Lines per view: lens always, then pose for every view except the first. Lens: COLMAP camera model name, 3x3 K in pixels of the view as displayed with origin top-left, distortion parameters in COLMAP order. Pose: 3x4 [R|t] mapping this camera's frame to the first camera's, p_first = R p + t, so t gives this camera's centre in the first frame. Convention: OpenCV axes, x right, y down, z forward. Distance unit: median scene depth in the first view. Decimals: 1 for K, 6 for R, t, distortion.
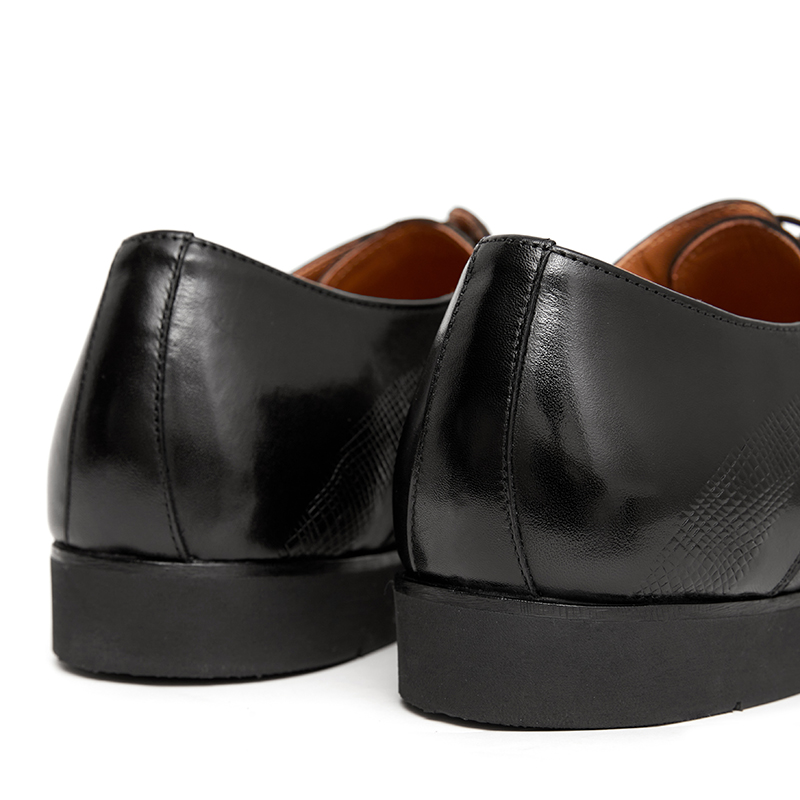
lens RADIAL K [[2515.5, 0, 399.7], [0, 2515.5, 399.2], [0, 0, 1]] dist [-0.163173, 0.000000]
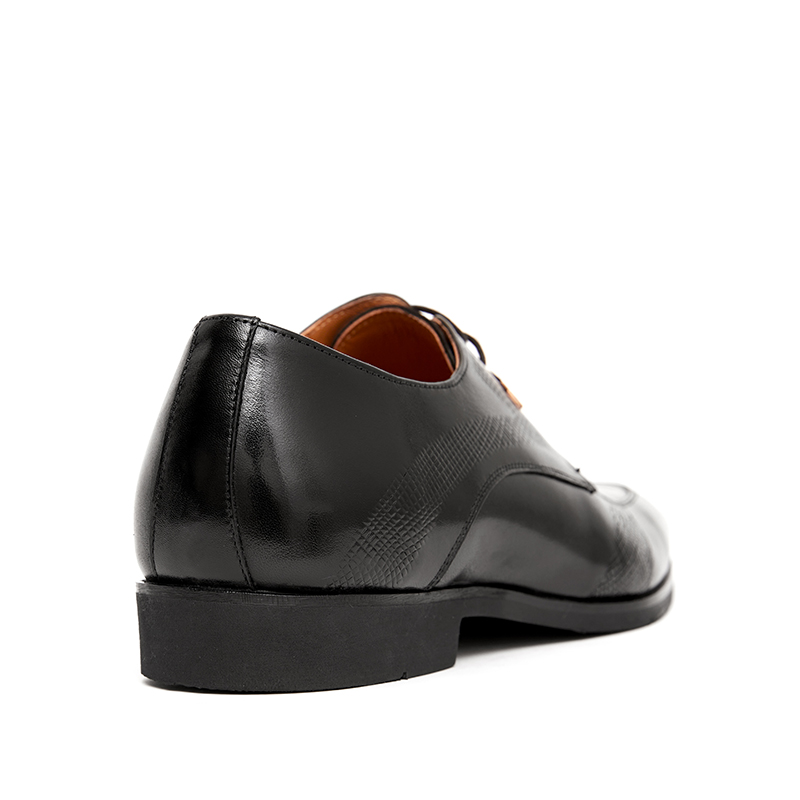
lens RADIAL K [[2515.5, 0, 400.1], [0, 2515.5, 400.4], [0, 0, 1]] dist [-0.163173, 0.000000]
pose [[0.980121, -0.011619, 0.198058, -0.125256], [0.024807, 0.997626, -0.064238, 0.065041], [-0.196841, 0.067874, 0.978083, -0.287050]]
